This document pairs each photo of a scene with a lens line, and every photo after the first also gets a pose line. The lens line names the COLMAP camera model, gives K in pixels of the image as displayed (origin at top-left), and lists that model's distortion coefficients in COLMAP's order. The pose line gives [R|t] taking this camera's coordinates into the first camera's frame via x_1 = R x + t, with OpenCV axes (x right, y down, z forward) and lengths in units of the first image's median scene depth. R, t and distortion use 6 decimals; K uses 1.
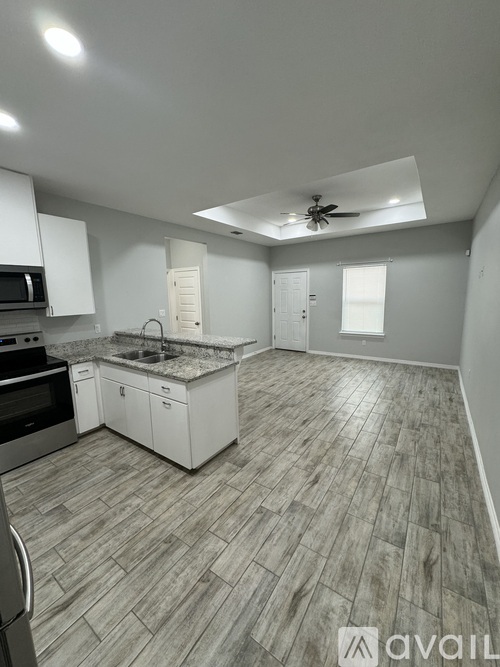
lens RADIAL K [[269.6, 0, 250.0], [0, 269.6, 333.5], [0, 0, 1]] dist [0.001018, 0.000006]
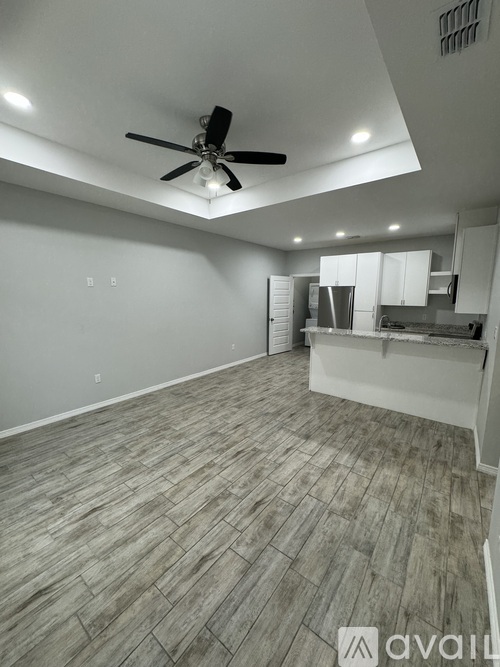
lens RADIAL K [[269.8, 0, 250.0], [0, 269.8, 333.5], [0, 0, 1]] dist [0.000334, -0.000059]
pose [[-0.998254, 0.008786, 0.058419, 0.237735], [0.025694, 0.955020, 0.295425, -0.439998], [-0.053195, 0.296410, -0.953578, 2.739009]]
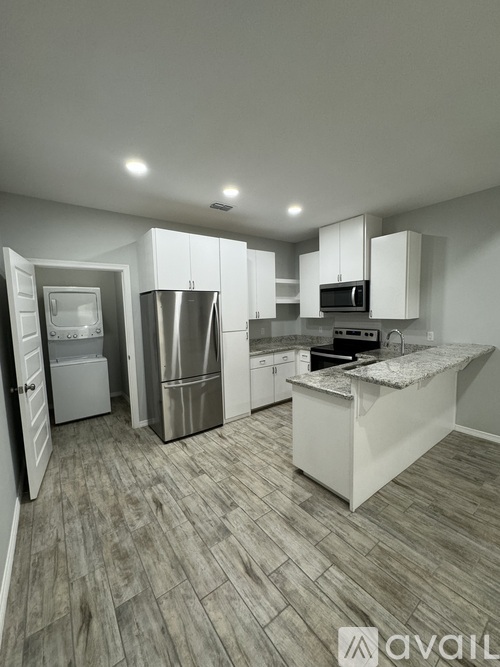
lens RADIAL K [[269.8, 0, 250.0], [0, 269.8, 333.5], [0, 0, 1]] dist [0.000334, -0.000059]
pose [[-0.318317, 0.120258, -0.940325, 0.741851], [-0.110992, 0.980371, 0.162952, -0.158429], [0.941464, 0.156239, -0.298722, 0.995484]]
